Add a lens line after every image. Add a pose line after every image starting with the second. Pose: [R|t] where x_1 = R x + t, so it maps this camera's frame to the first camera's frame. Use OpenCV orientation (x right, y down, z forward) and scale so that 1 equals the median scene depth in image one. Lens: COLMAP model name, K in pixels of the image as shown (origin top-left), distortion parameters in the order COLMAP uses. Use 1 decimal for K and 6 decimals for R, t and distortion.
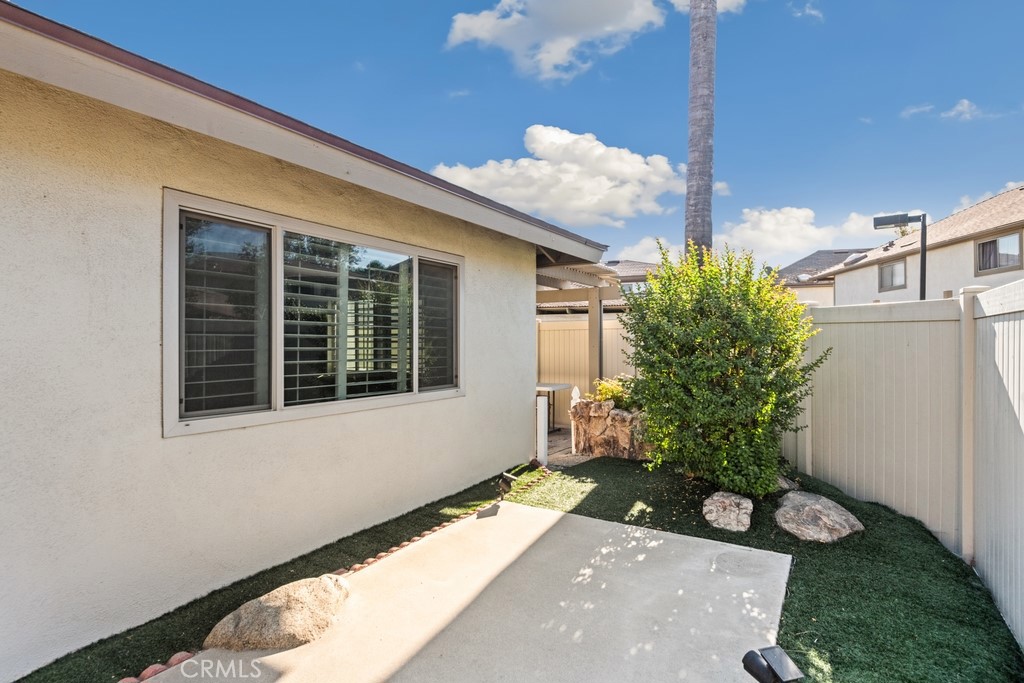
lens RADIAL K [[530.4, 0, 512.0], [0, 530.4, 341.5], [0, 0, 1]] dist [0.004342, -0.000397]
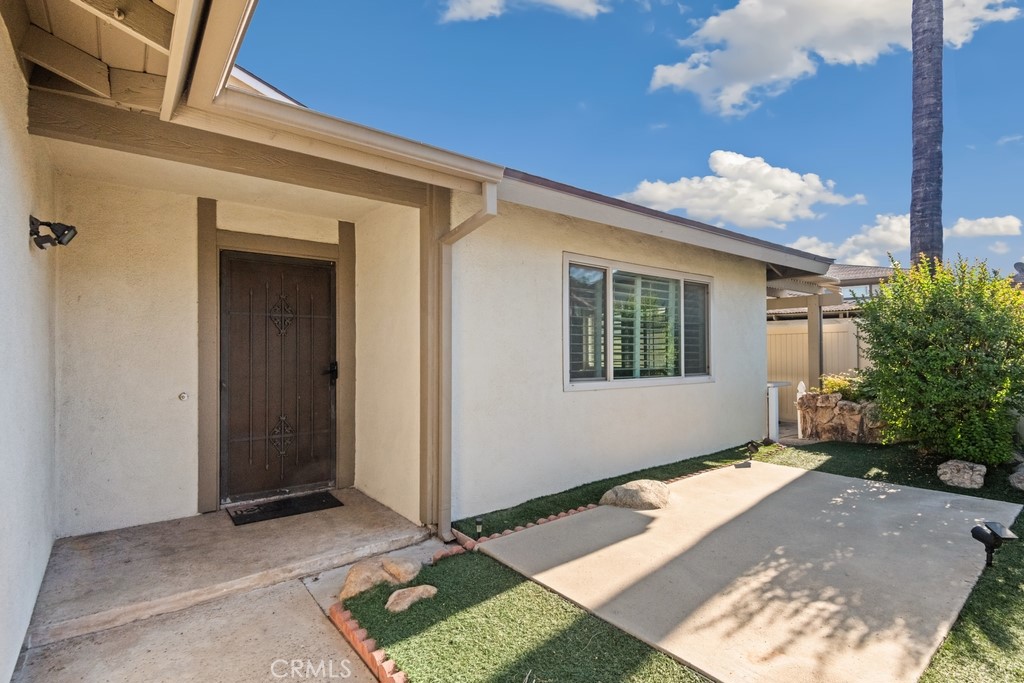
lens RADIAL K [[493.7, 0, 510.0], [0, 493.7, 345.0], [0, 0, 1]] dist [0.000743, -0.013022]
pose [[0.934381, -0.005620, -0.356231, -0.143106], [0.001381, 0.999925, -0.012153, 0.027979], [0.356273, 0.010864, 0.934319, -0.371537]]
